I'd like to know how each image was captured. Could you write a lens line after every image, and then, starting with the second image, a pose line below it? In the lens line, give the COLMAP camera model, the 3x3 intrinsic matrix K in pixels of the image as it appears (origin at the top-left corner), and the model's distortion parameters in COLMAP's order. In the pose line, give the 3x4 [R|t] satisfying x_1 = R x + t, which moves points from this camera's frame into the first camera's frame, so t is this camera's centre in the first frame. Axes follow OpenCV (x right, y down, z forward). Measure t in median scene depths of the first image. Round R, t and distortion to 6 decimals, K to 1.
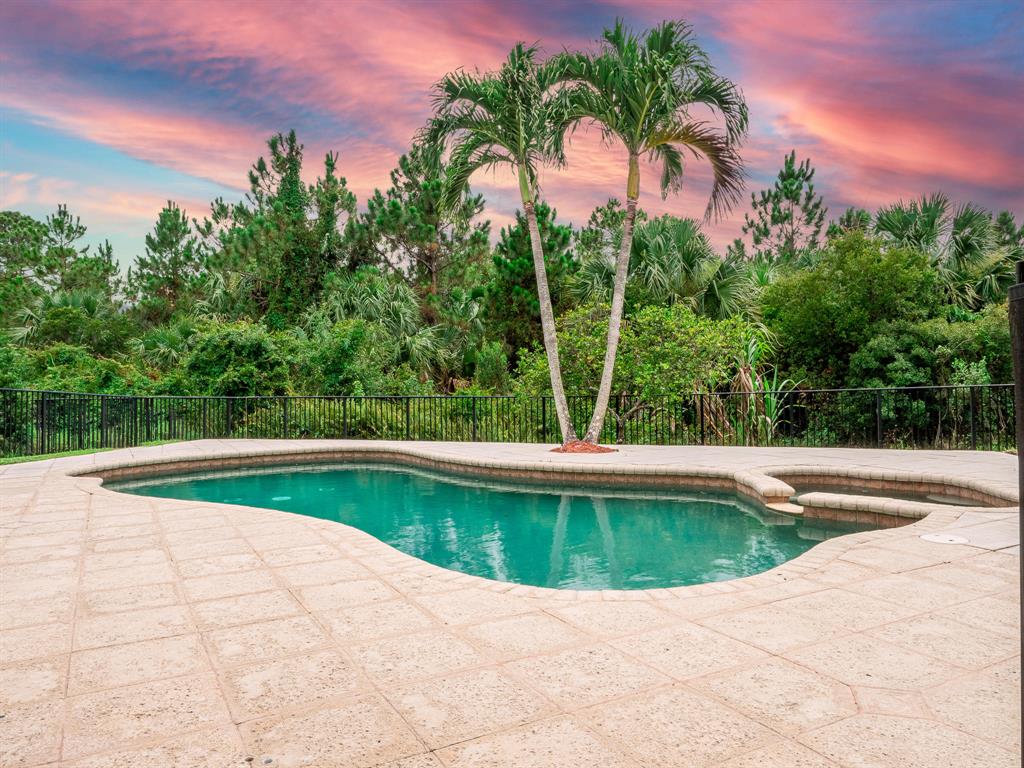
lens RADIAL K [[750.4, 0, 512.6], [0, 750.4, 376.2], [0, 0, 1]] dist [-0.010676, -0.001857]
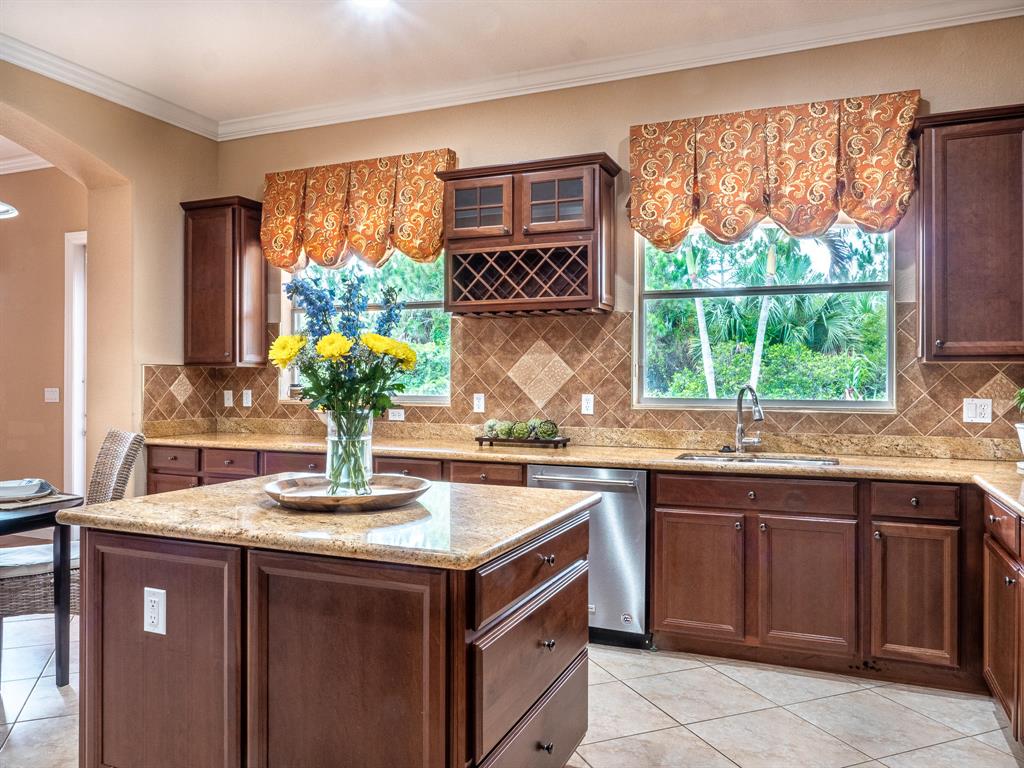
lens RADIAL K [[750.4, 0, 512.6], [0, 750.4, 376.2], [0, 0, 1]] dist [-0.010676, -0.001857]
pose [[0.992939, 0.017030, -0.117399, -0.084381], [-0.017664, 0.999834, -0.004367, -0.014898], [0.117305, 0.006410, 0.993075, -0.253733]]
